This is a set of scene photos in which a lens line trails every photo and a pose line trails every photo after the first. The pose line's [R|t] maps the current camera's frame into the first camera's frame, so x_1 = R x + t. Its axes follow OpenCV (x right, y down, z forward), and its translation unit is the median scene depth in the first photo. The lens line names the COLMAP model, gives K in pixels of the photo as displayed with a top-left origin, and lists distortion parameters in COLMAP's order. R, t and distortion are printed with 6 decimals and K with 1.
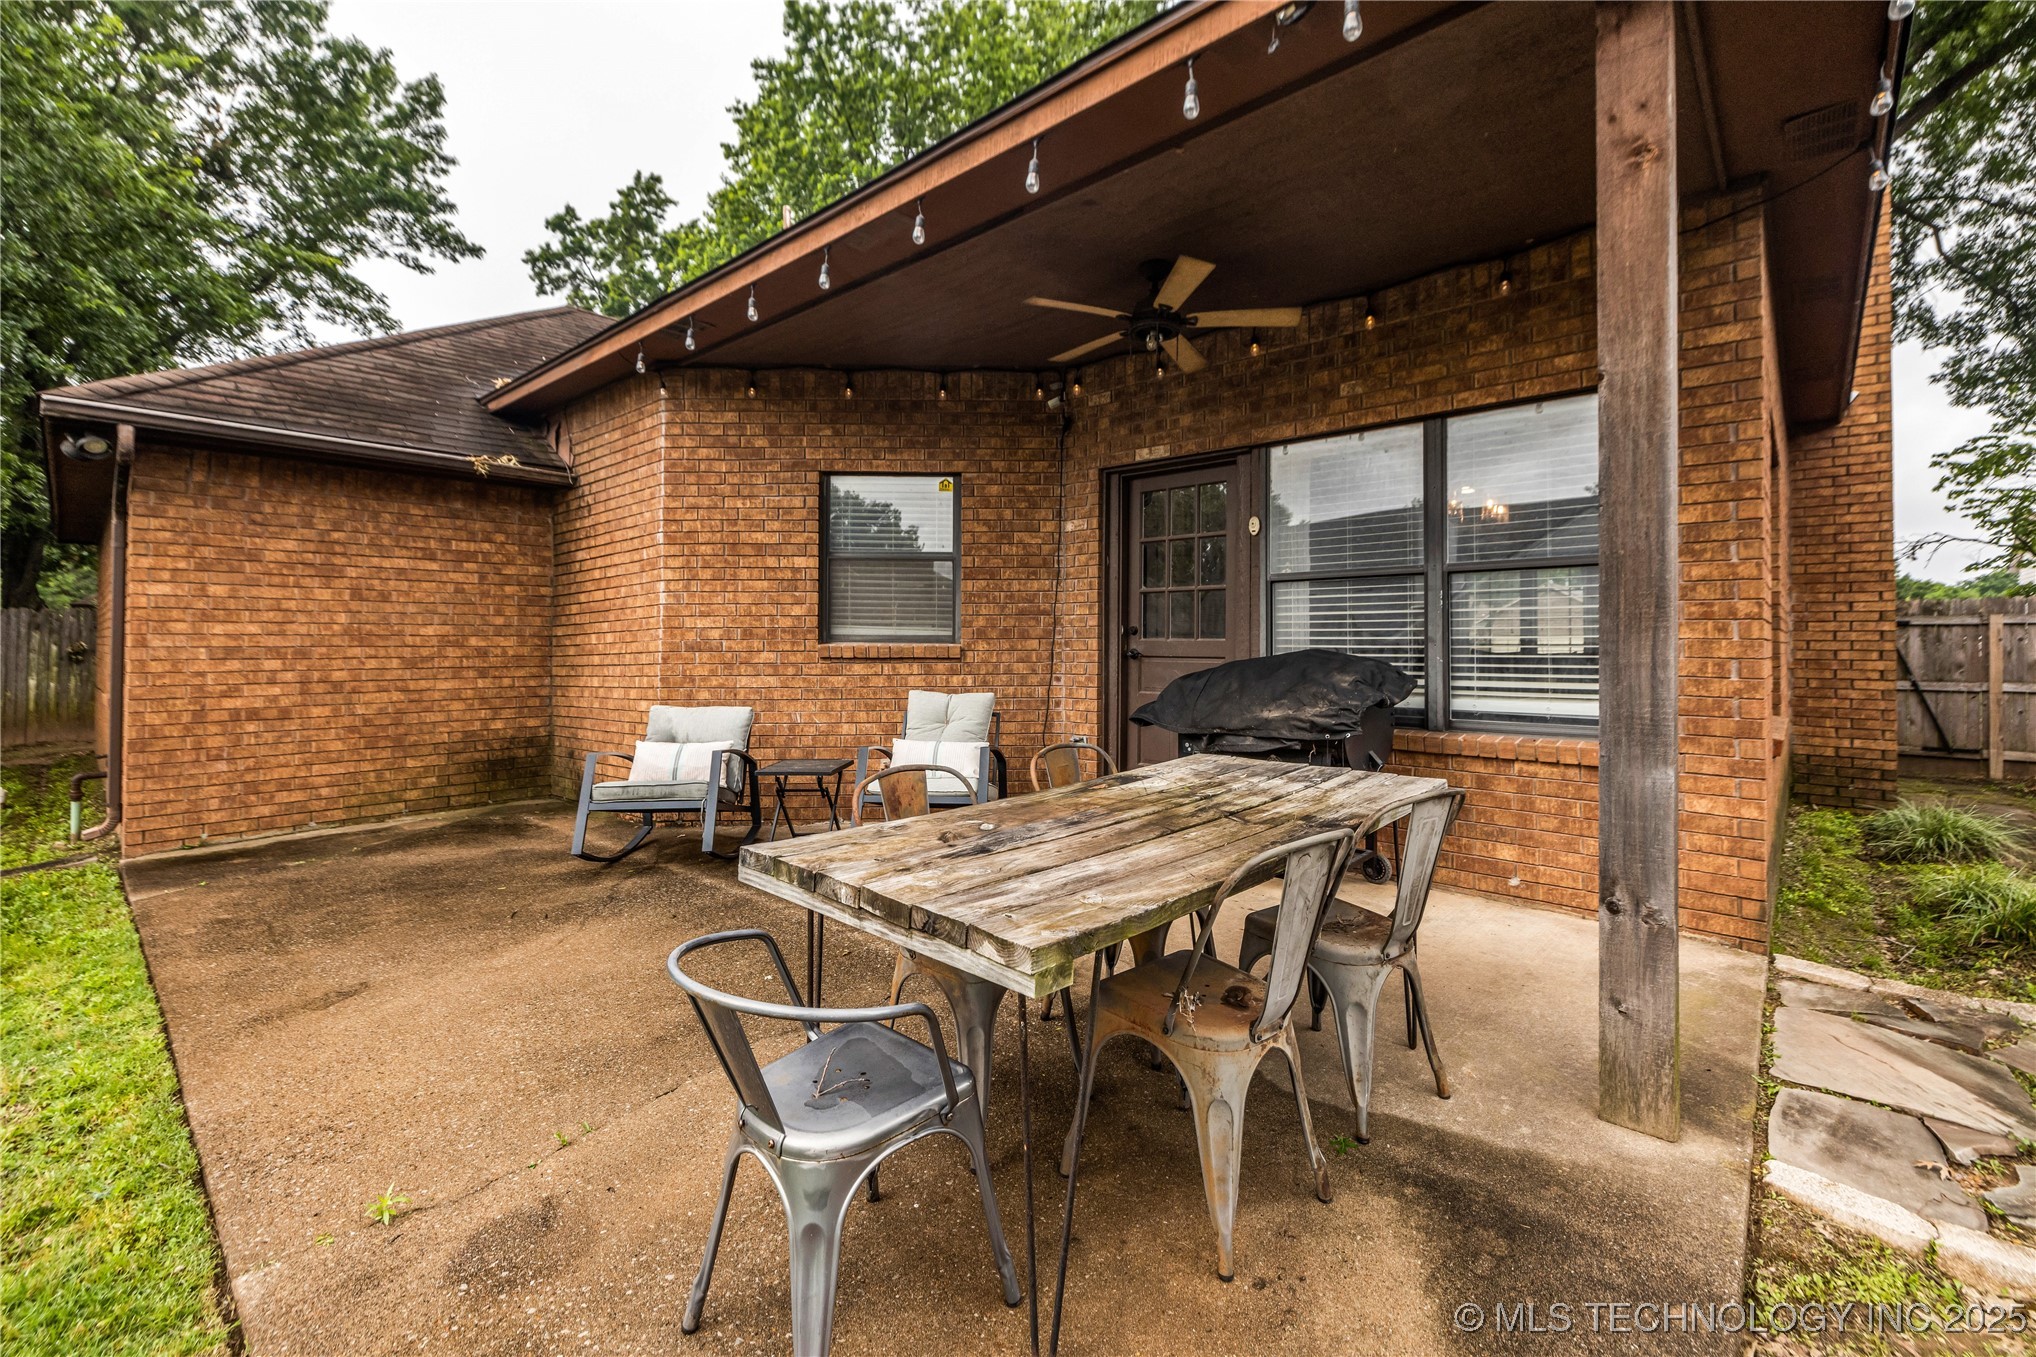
lens RADIAL K [[865.2, 0, 1011.5], [0, 865.2, 653.5], [0, 0, 1]] dist [-0.000529, 0.000064]
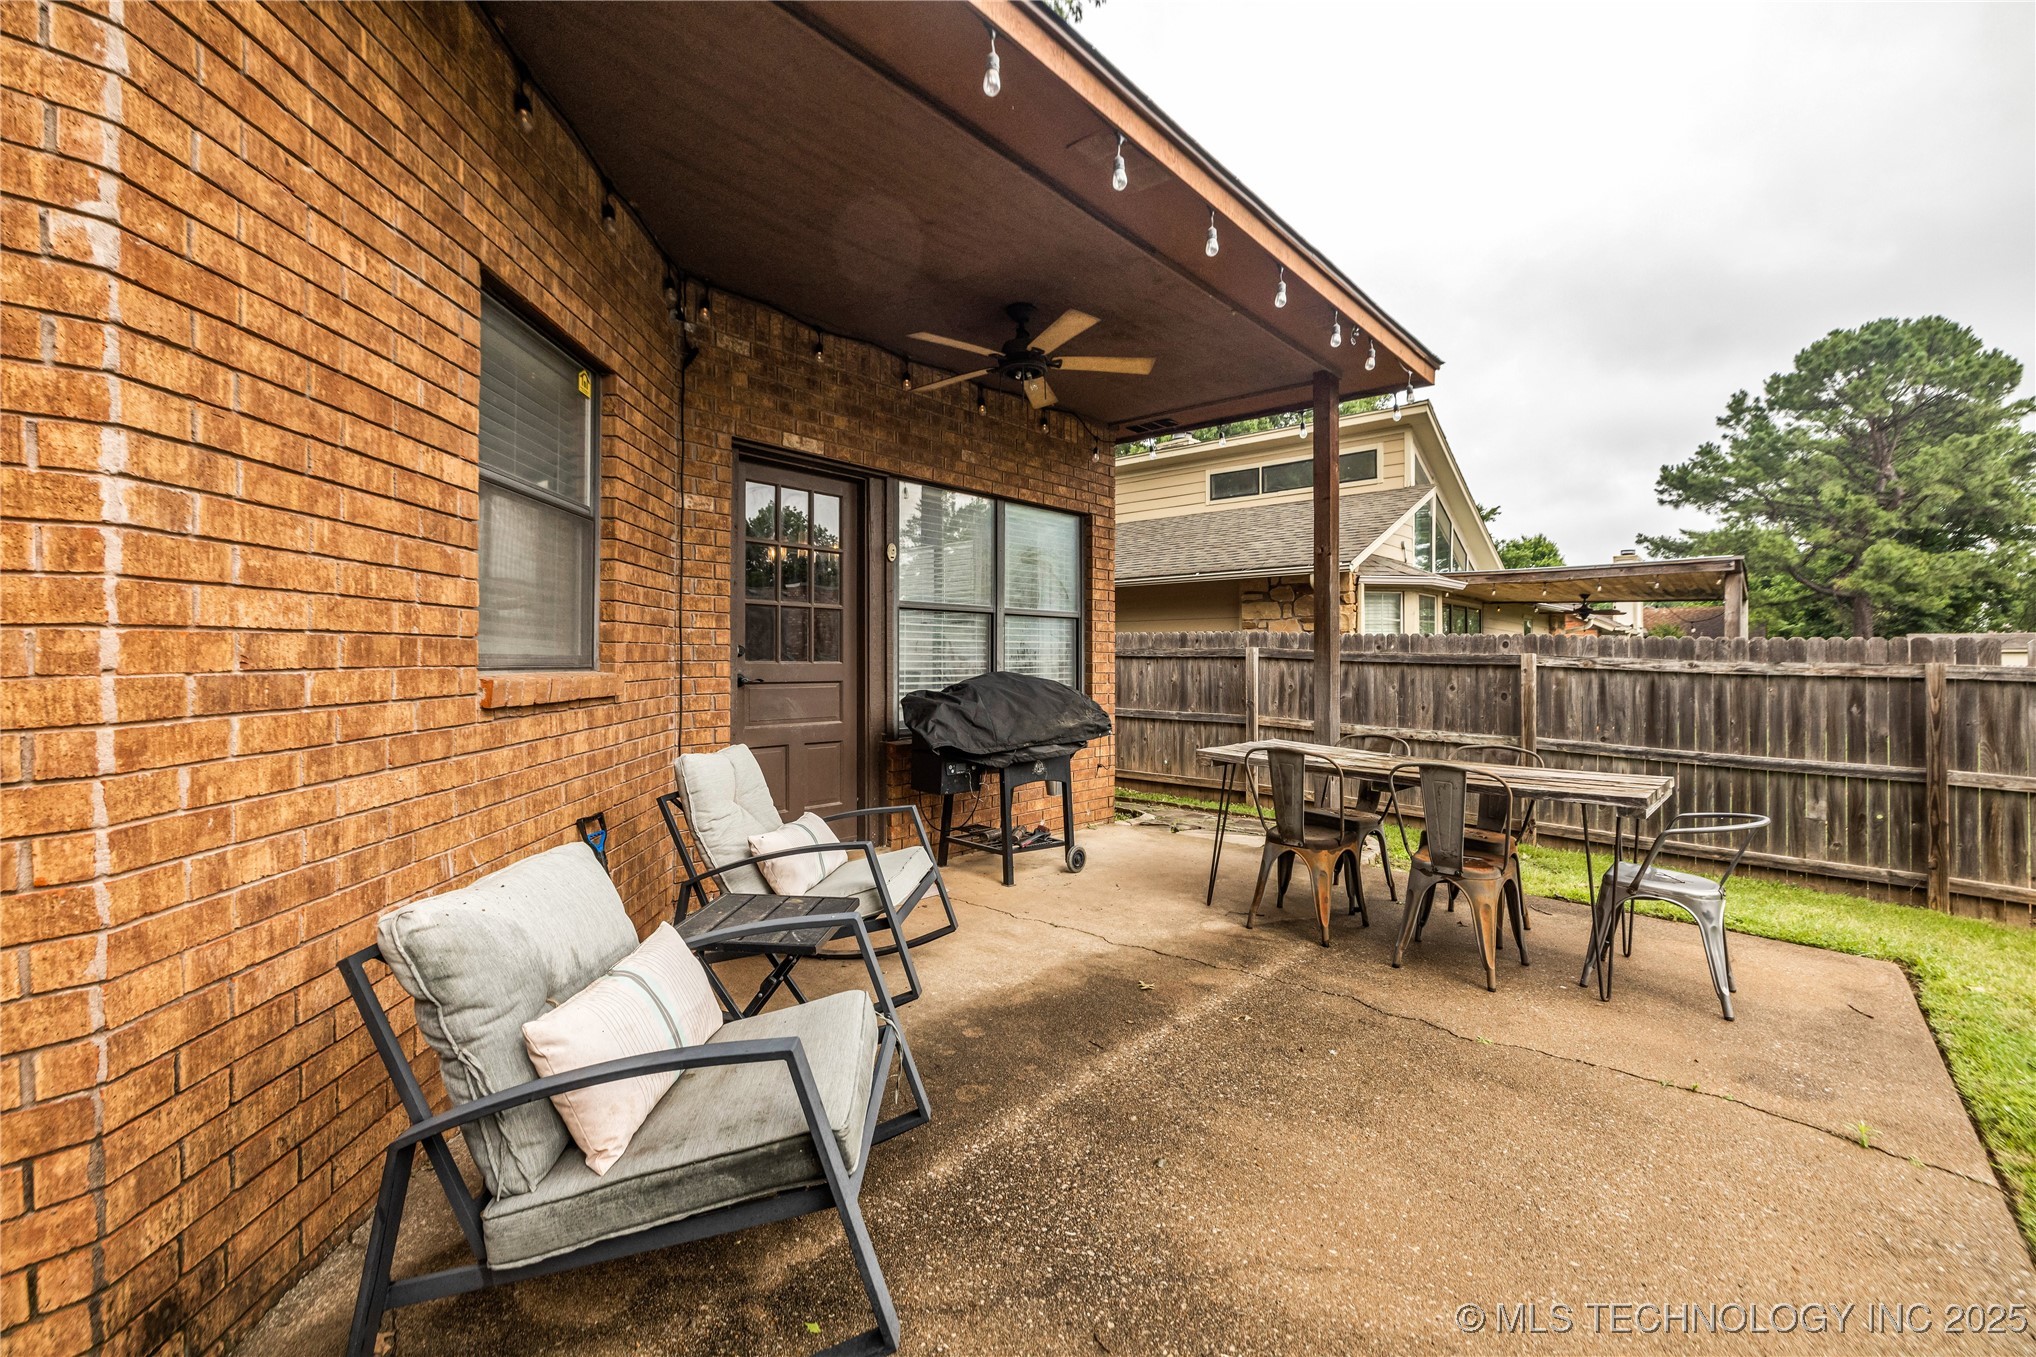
lens RADIAL K [[865.2, 0, 1011.5], [0, 865.2, 653.5], [0, 0, 1]] dist [-0.000529, 0.000064]
pose [[-0.022058, 0.003909, 0.999749, -0.644303], [0.014563, 0.999888, -0.003588, -0.016832], [-0.999651, 0.014480, -0.022113, 0.754911]]
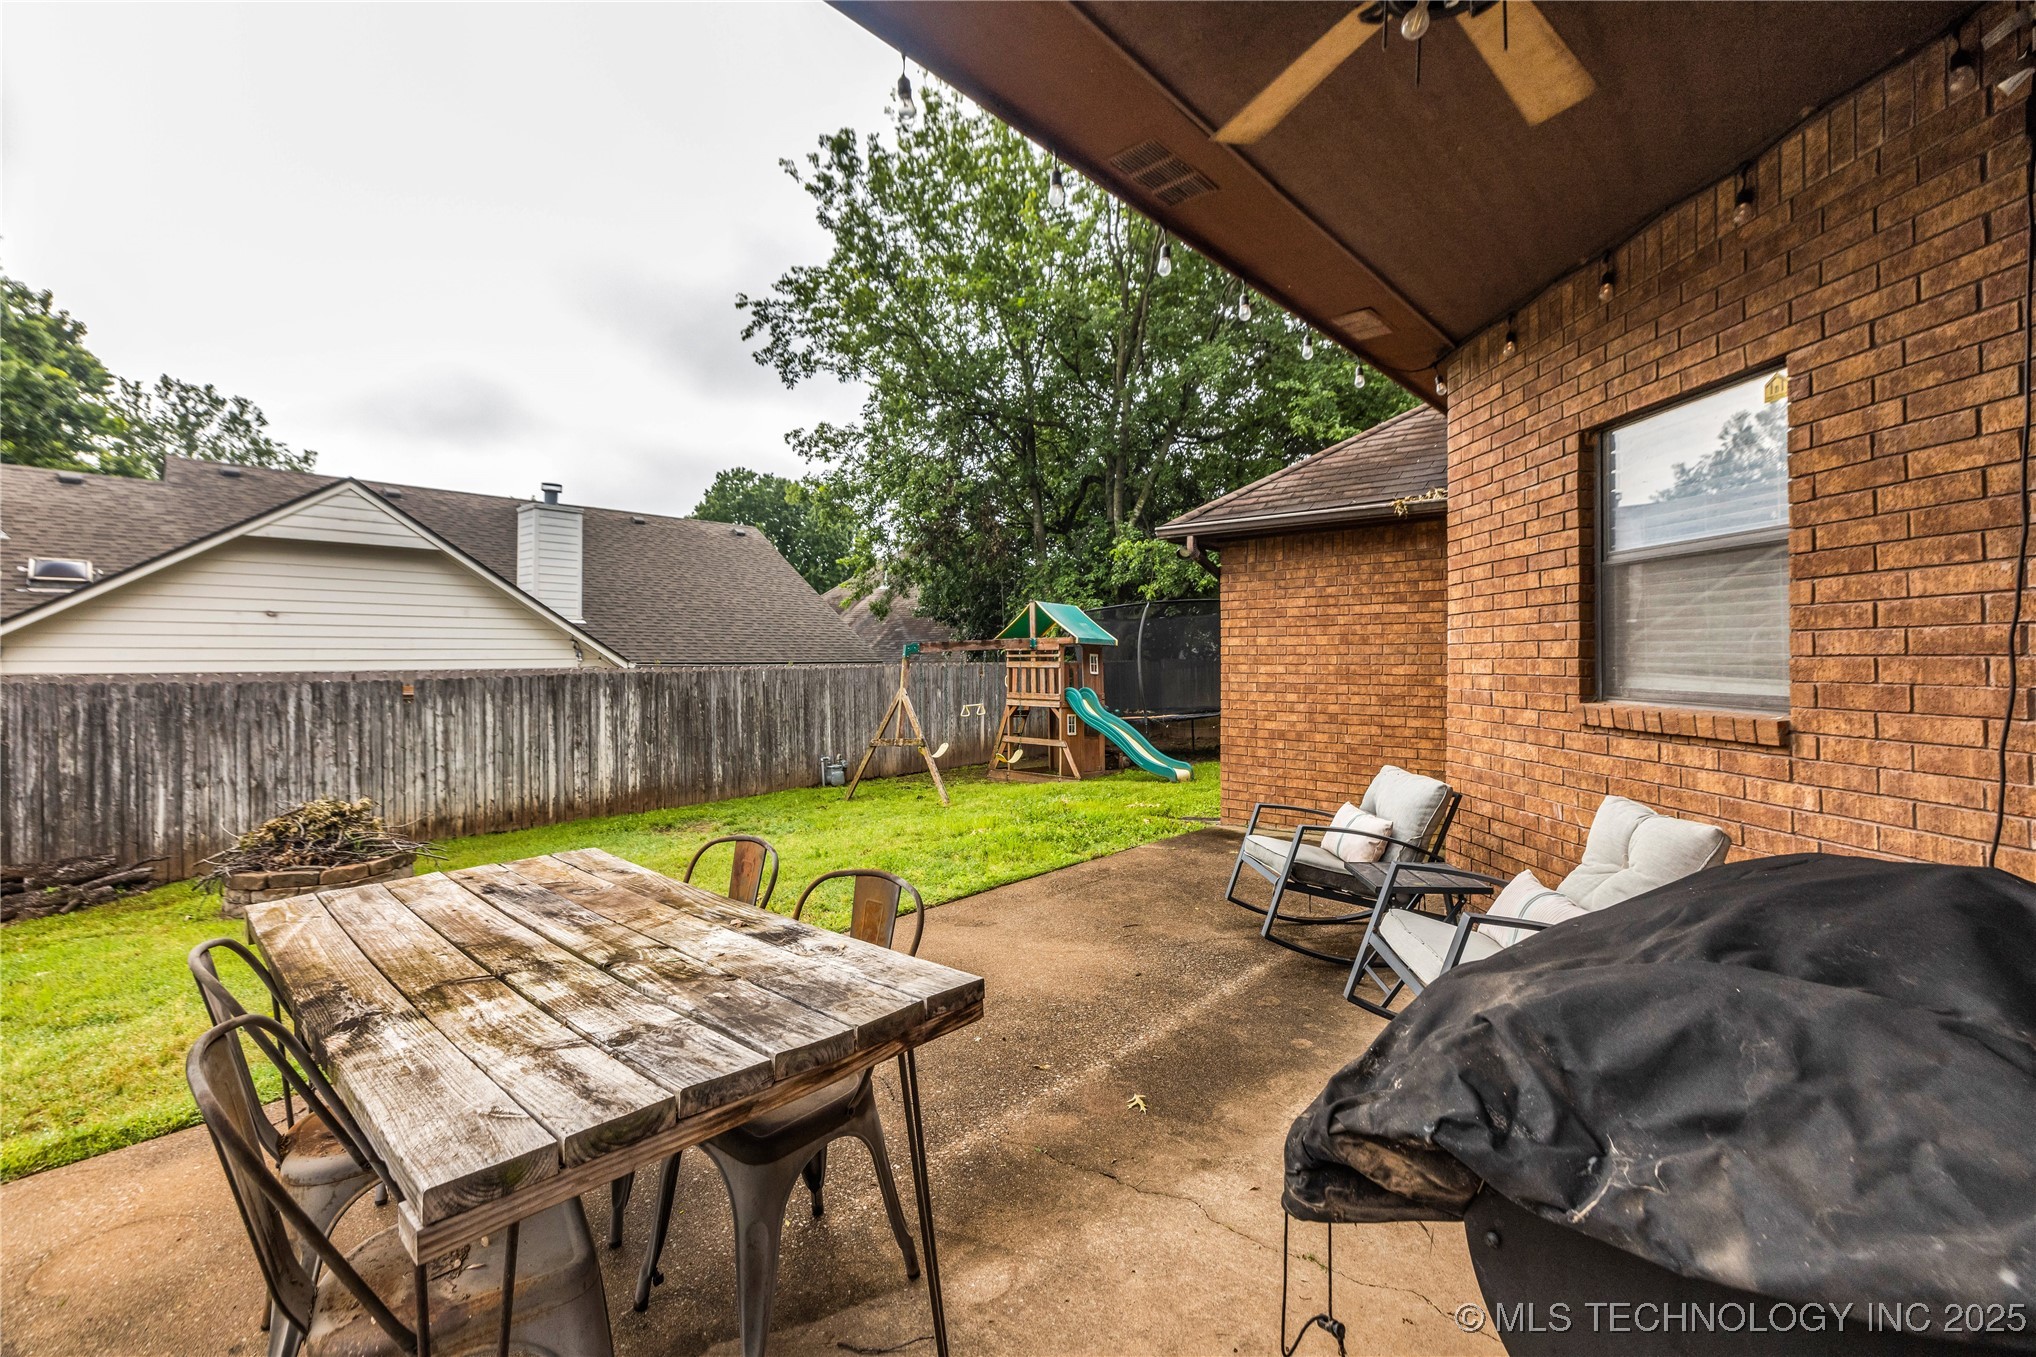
lens RADIAL K [[865.2, 0, 1011.5], [0, 865.2, 653.5], [0, 0, 1]] dist [-0.000529, 0.000064]
pose [[-0.000370, -0.006728, -0.999977, 0.415112], [-0.010454, 0.999923, -0.006724, -0.038321], [0.999945, 0.010451, -0.000441, 0.582607]]
